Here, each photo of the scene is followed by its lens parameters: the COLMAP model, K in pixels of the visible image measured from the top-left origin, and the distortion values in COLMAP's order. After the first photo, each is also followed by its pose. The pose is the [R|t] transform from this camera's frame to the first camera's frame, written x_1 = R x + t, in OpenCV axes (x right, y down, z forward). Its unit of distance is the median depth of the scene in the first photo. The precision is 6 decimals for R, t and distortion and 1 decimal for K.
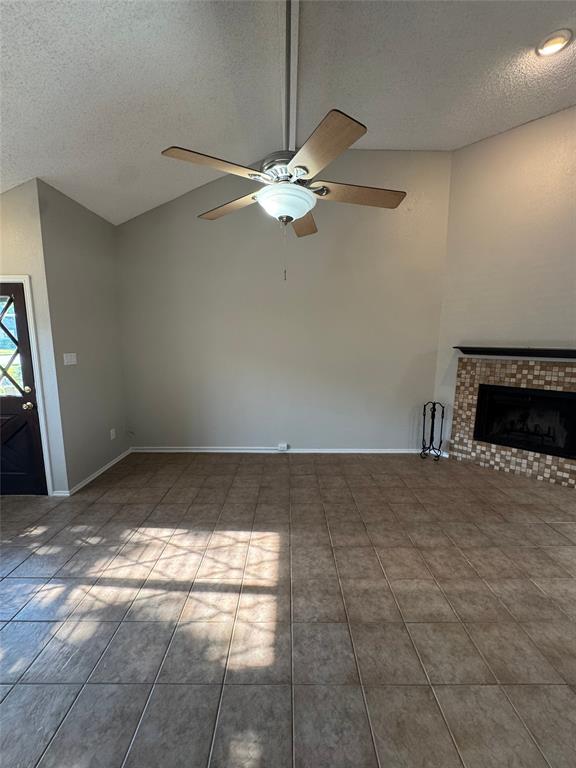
lens RADIAL K [[307.0, 0, 288.2], [0, 307.0, 383.2], [0, 0, 1]] dist [-0.004140, 0.000885]
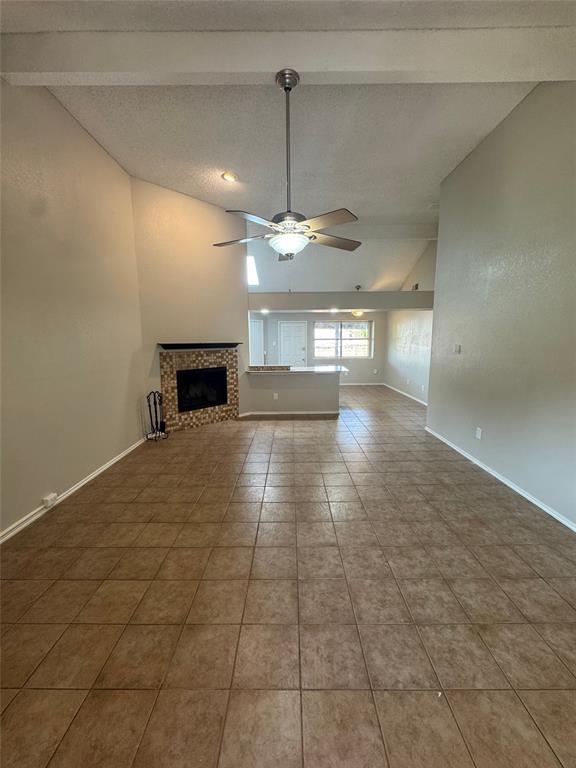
lens RADIAL K [[307.0, 0, 288.2], [0, 307.0, 383.2], [0, 0, 1]] dist [-0.004140, 0.000885]
pose [[0.006161, -0.148427, 0.988904, -0.717908], [0.151439, 0.977655, 0.145795, -0.066719], [-0.988447, 0.148860, 0.028501, 0.486920]]
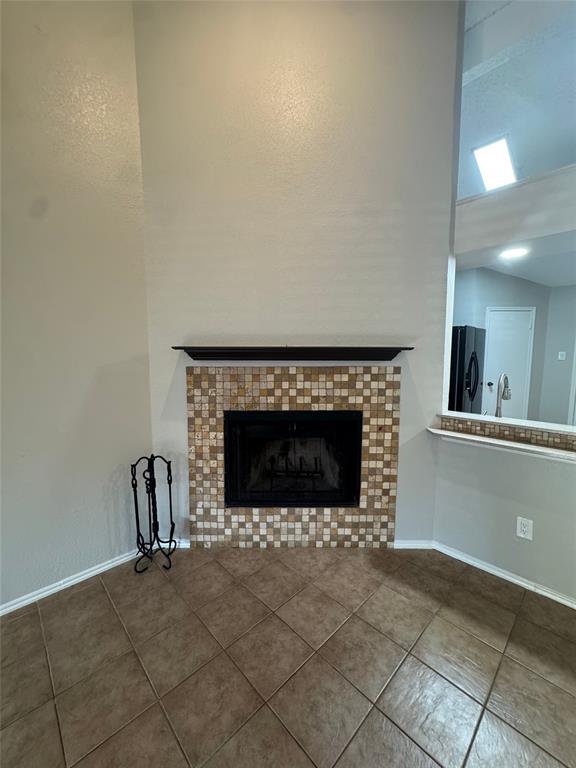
lens RADIAL K [[307.0, 0, 288.2], [0, 307.0, 383.2], [0, 0, 1]] dist [-0.004140, 0.000885]
pose [[0.720866, -0.076475, 0.688842, 0.320060], [0.104910, 0.994482, 0.000619, -0.037198], [-0.685088, 0.071820, 0.724911, 0.499960]]
